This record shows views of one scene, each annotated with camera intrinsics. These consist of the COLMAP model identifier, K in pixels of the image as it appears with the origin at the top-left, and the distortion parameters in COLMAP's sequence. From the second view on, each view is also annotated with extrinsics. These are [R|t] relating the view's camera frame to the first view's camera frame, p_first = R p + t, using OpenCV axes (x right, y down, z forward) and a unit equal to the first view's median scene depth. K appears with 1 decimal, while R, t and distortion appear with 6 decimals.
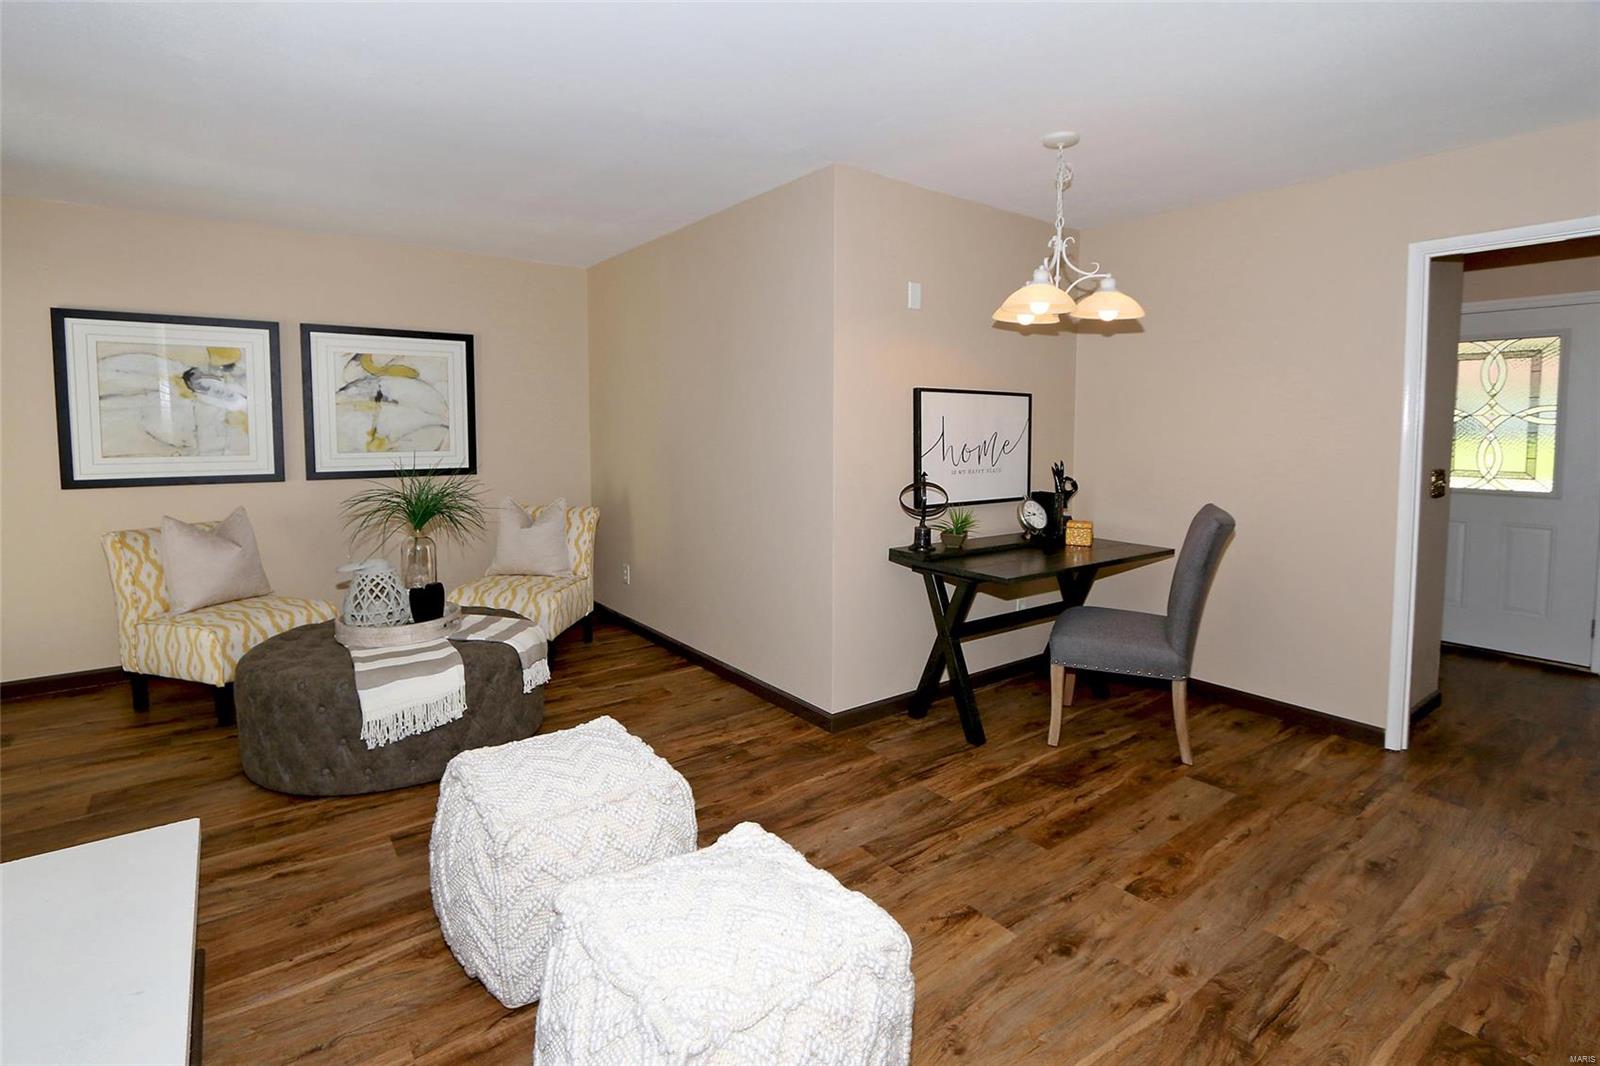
lens RADIAL K [[758.2, 0, 796.9], [0, 758.2, 502.3], [0, 0, 1]] dist [-0.011303, -0.000124]
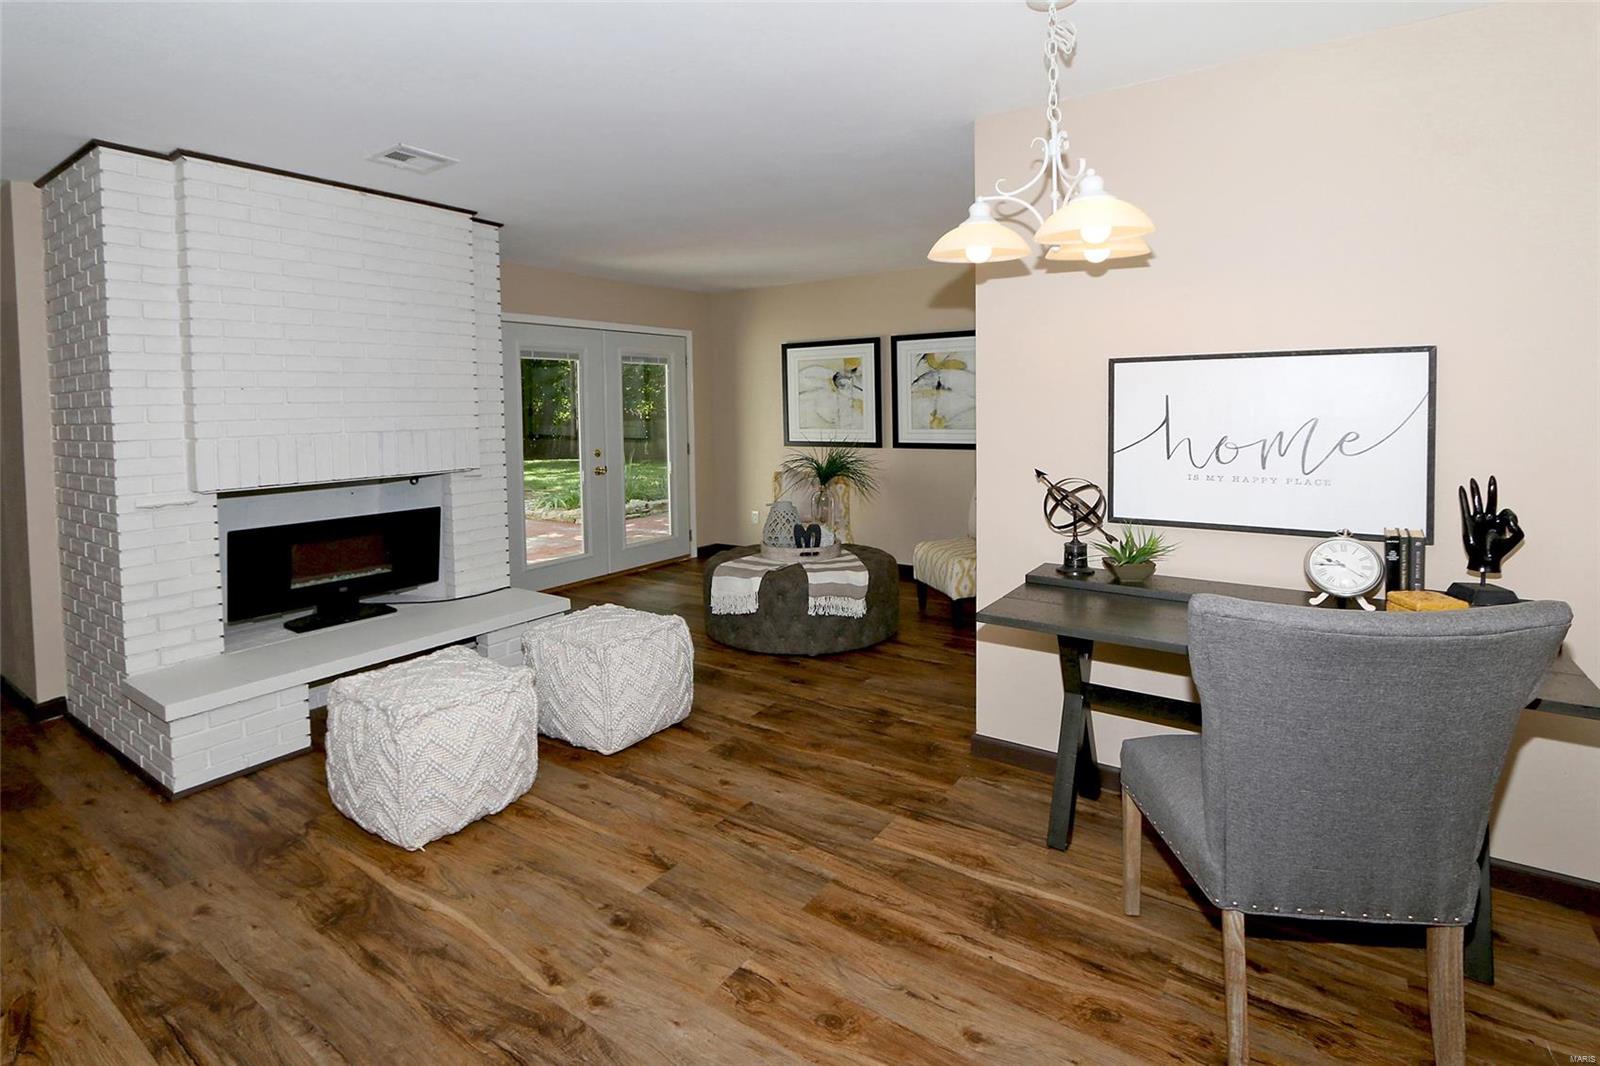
lens RADIAL K [[763.0, 0, 809.5], [0, 763.0, 467.8], [0, 0, 1]] dist [-0.010031, -0.000138]
pose [[0.329576, 0.069026, -0.941602, 0.833123], [-0.079850, 0.995788, 0.045050, -0.058514], [0.940746, 0.060339, 0.333700, 0.516857]]
